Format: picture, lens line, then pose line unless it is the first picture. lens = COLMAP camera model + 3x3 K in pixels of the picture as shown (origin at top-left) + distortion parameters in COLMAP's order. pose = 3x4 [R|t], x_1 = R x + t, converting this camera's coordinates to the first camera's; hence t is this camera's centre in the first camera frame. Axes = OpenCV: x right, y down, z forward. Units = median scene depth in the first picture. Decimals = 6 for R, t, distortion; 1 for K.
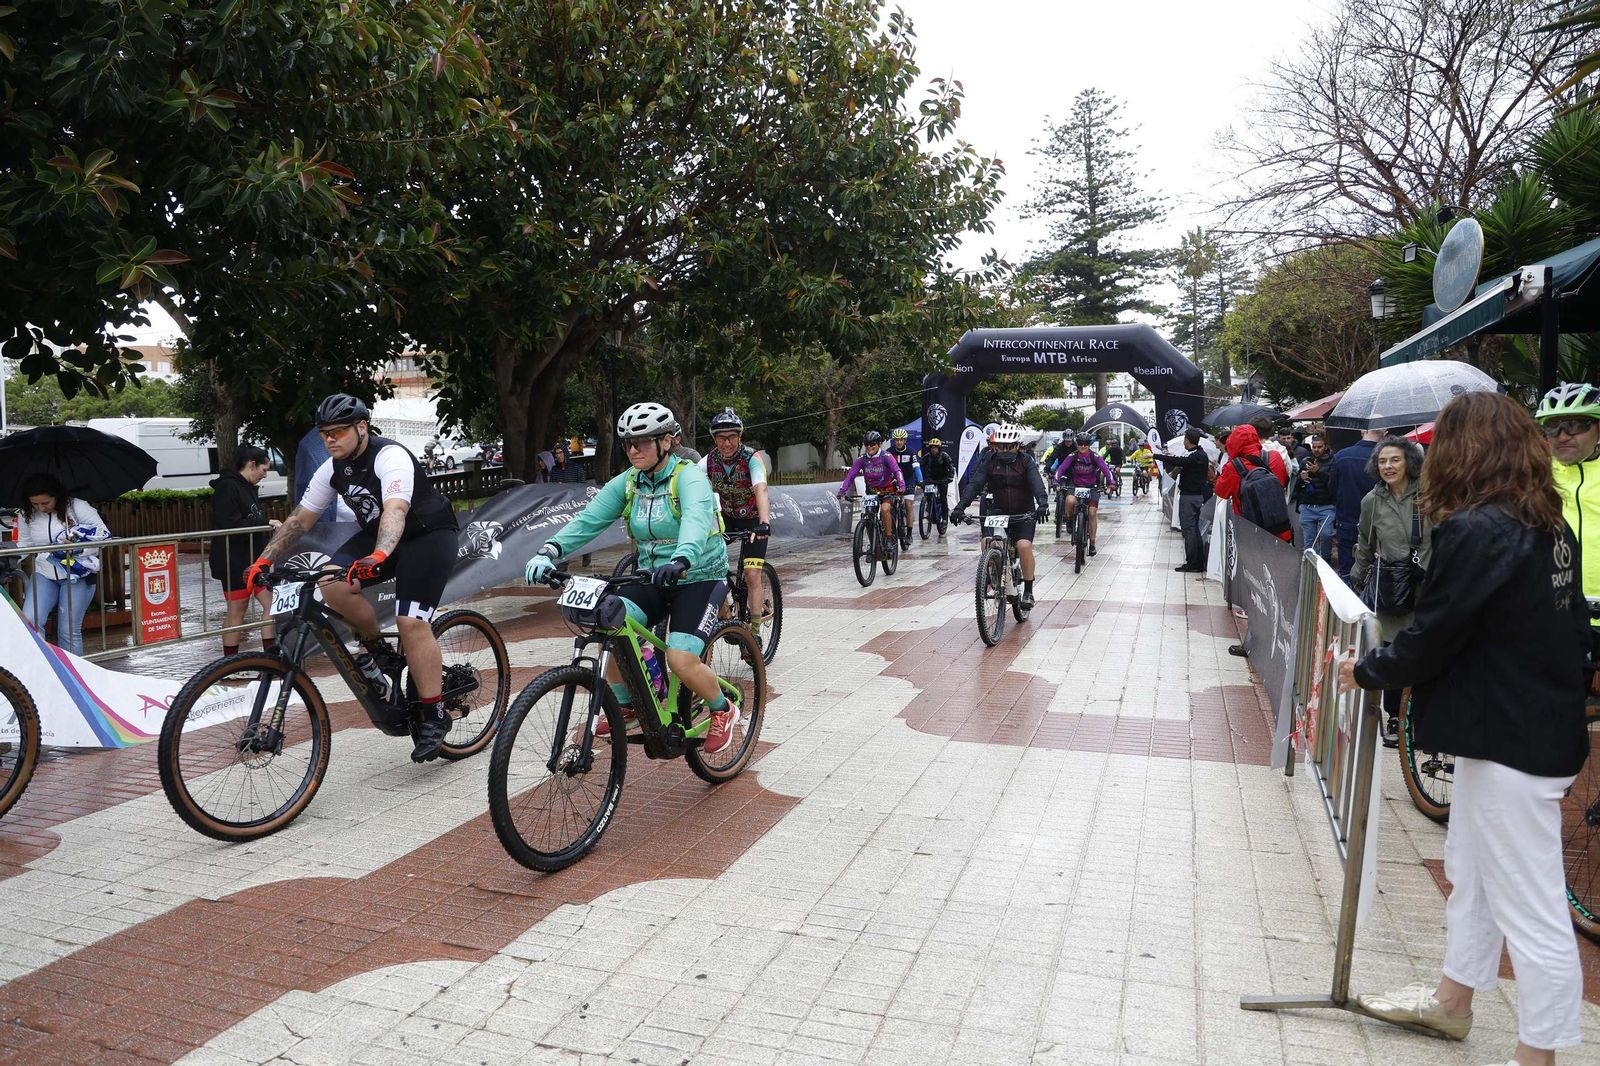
lens RADIAL K [[1080.5, 0, 800.1], [0, 1080.5, 545.9], [0, 0, 1]] dist [-0.078245, 0.055667]
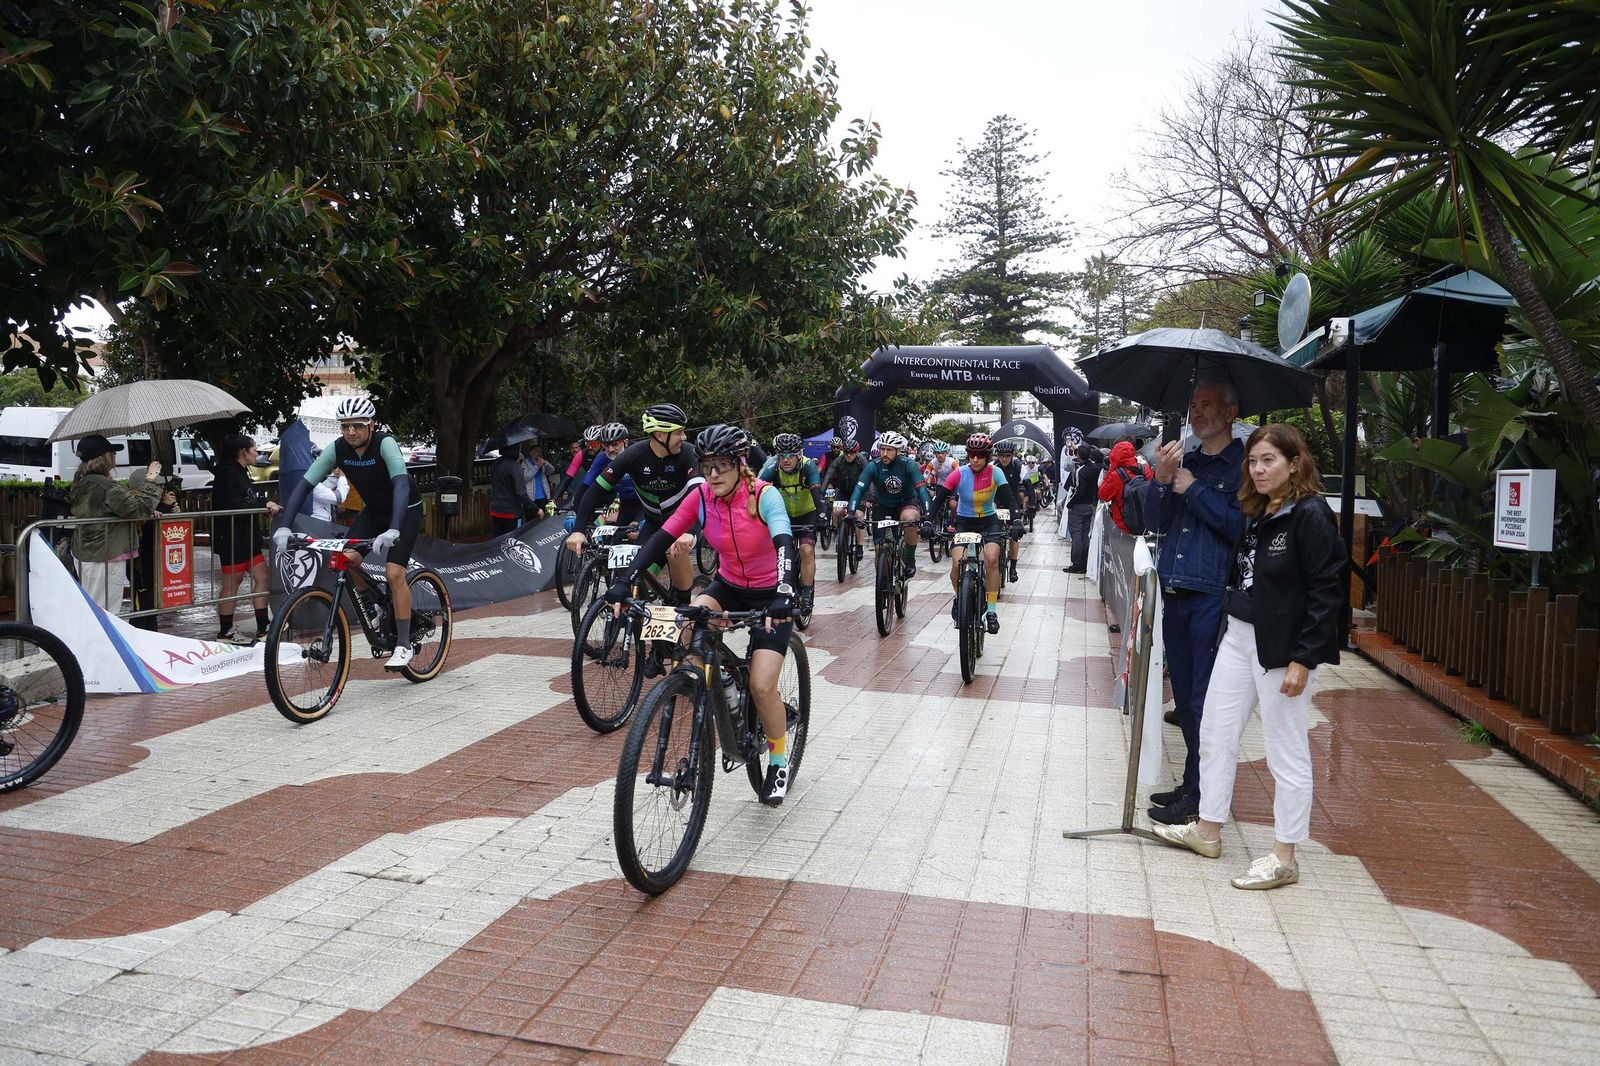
lens RADIAL K [[1103.9, 0, 800.3], [0, 1103.9, 543.0], [0, 0, 1]] dist [-0.075456, 0.057015]
pose [[0.996072, 0.018495, 0.086597, -0.013931], [-0.017318, 0.999747, -0.014320, 0.009885], [-0.086840, 0.012764, 0.996140, -0.080047]]
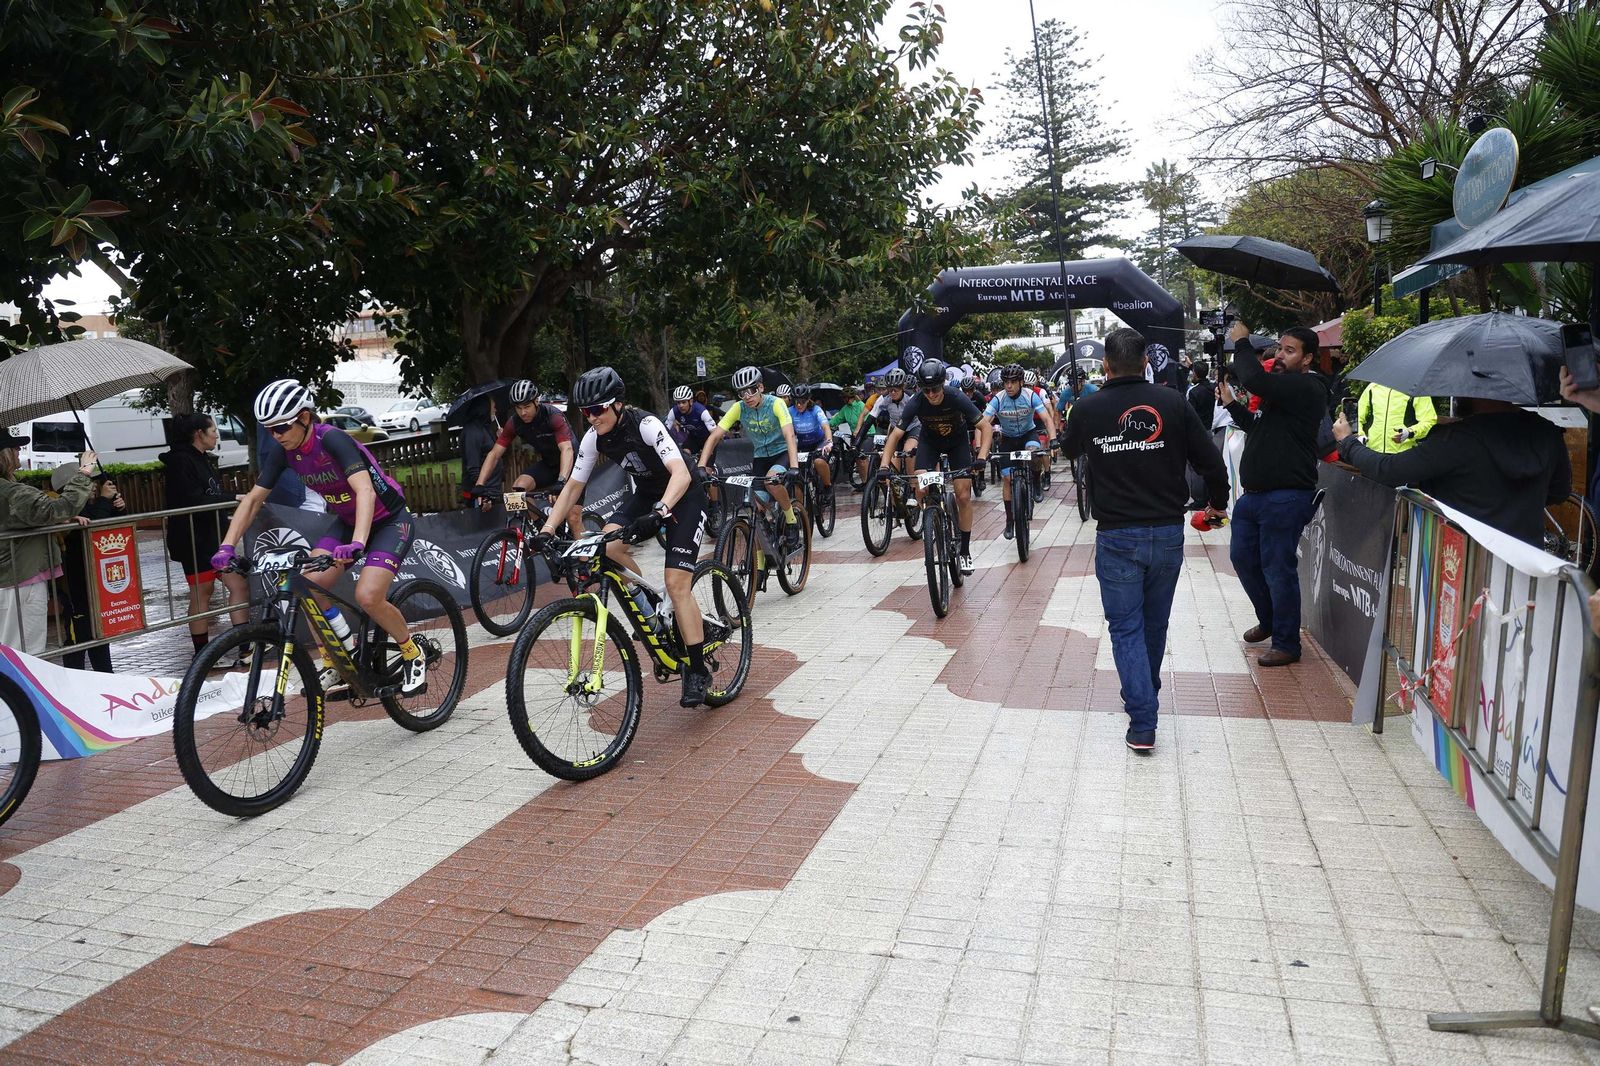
lens RADIAL K [[1080.5, 0, 796.7], [0, 1080.5, 531.7], [0, 0, 1]] dist [-0.078245, 0.055667]
pose [[0.998843, -0.038517, 0.028781, -0.017978], [0.037506, 0.998688, 0.034875, -0.002695], [-0.030086, -0.033755, 0.998977, 0.029367]]
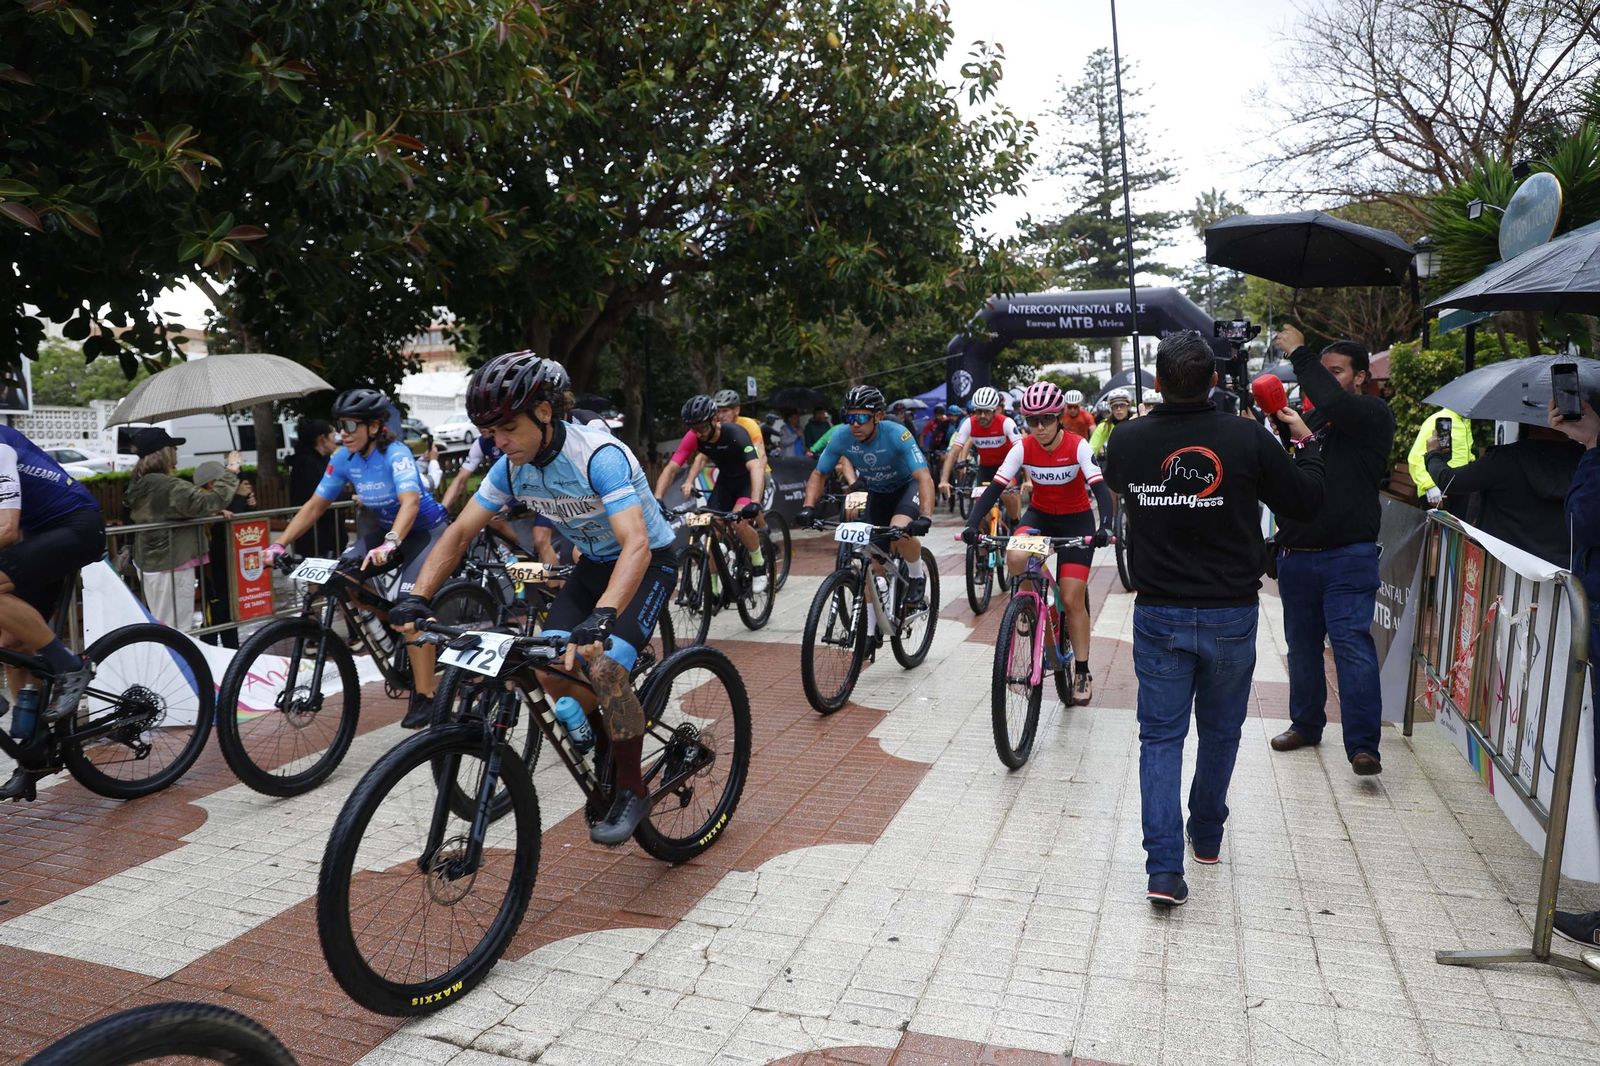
lens RADIAL K [[1080.5, 0, 789.5], [0, 1080.5, 545.7], [0, 0, 1]] dist [-0.078245, 0.055667]
pose [[0.999847, -0.013560, -0.011087, -0.031437], [0.013865, 0.999515, 0.027873, 0.000257], [0.010704, -0.028023, 0.999550, -0.000395]]
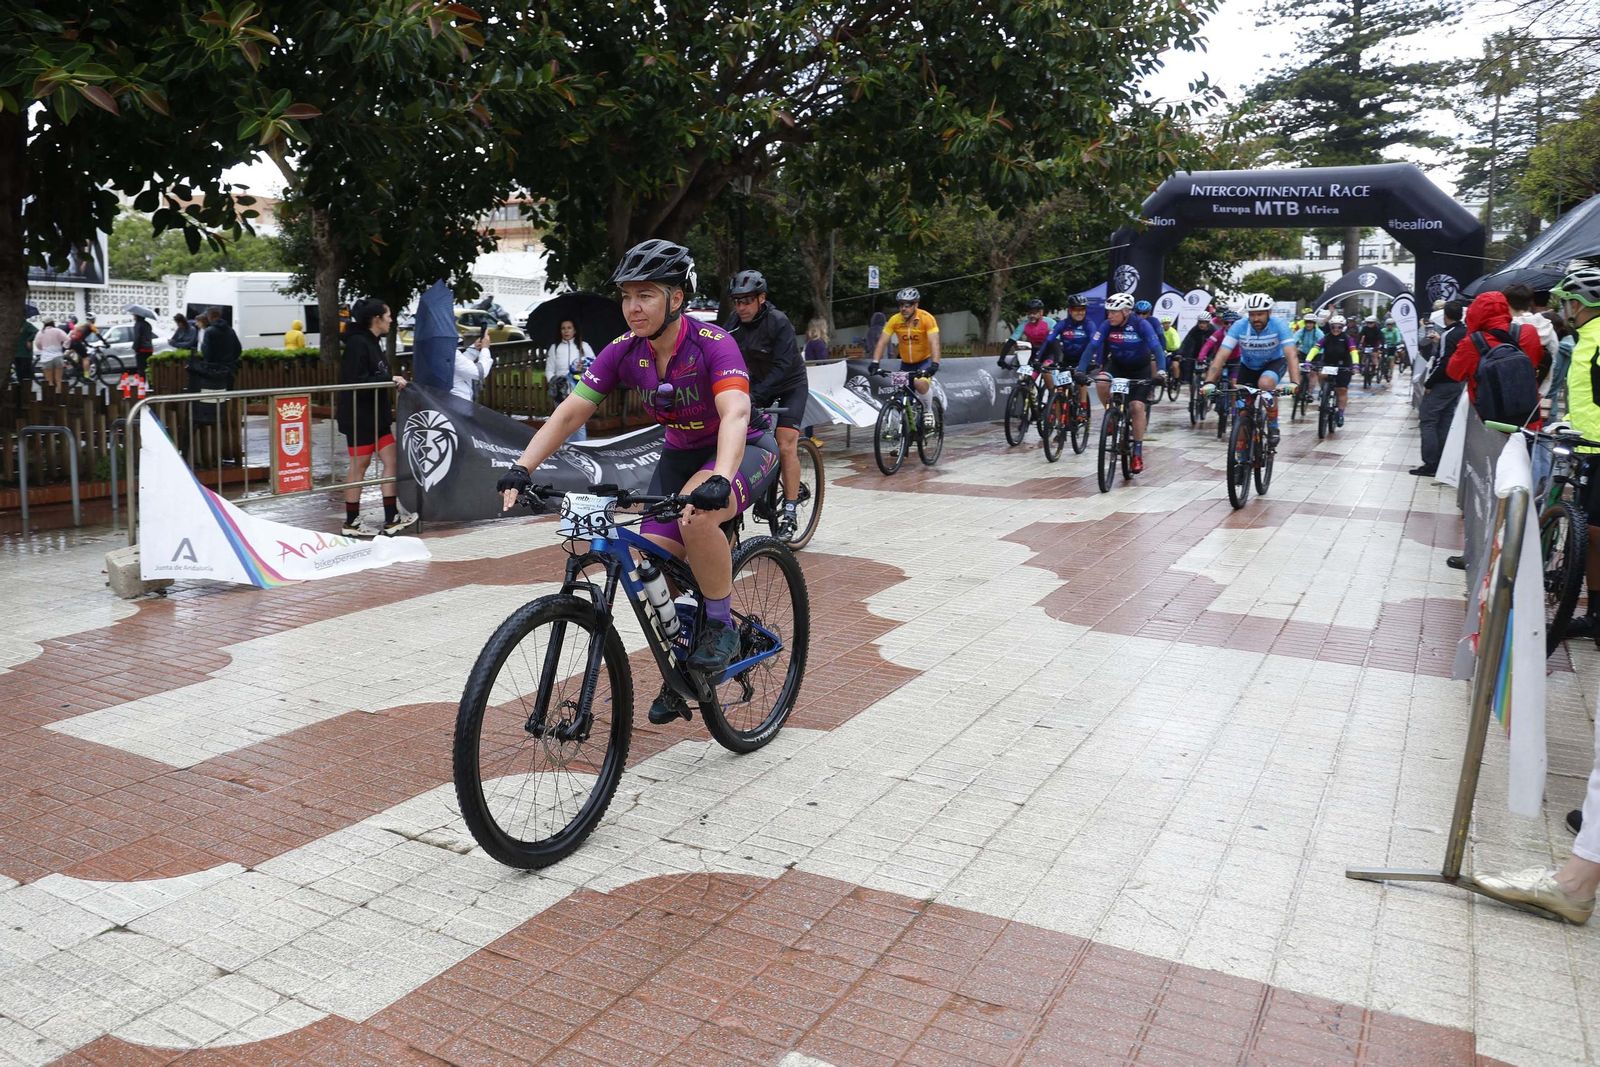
lens RADIAL K [[1284.7, 0, 665.6], [0, 1284.7, 541.7], [0, 0, 1]] dist [-0.079674, 0.063342]
pose [[0.975176, 0.051466, -0.215367, 0.004809], [-0.033023, 0.995540, 0.088375, 0.006168], [0.218955, -0.079069, 0.972526, -0.046270]]
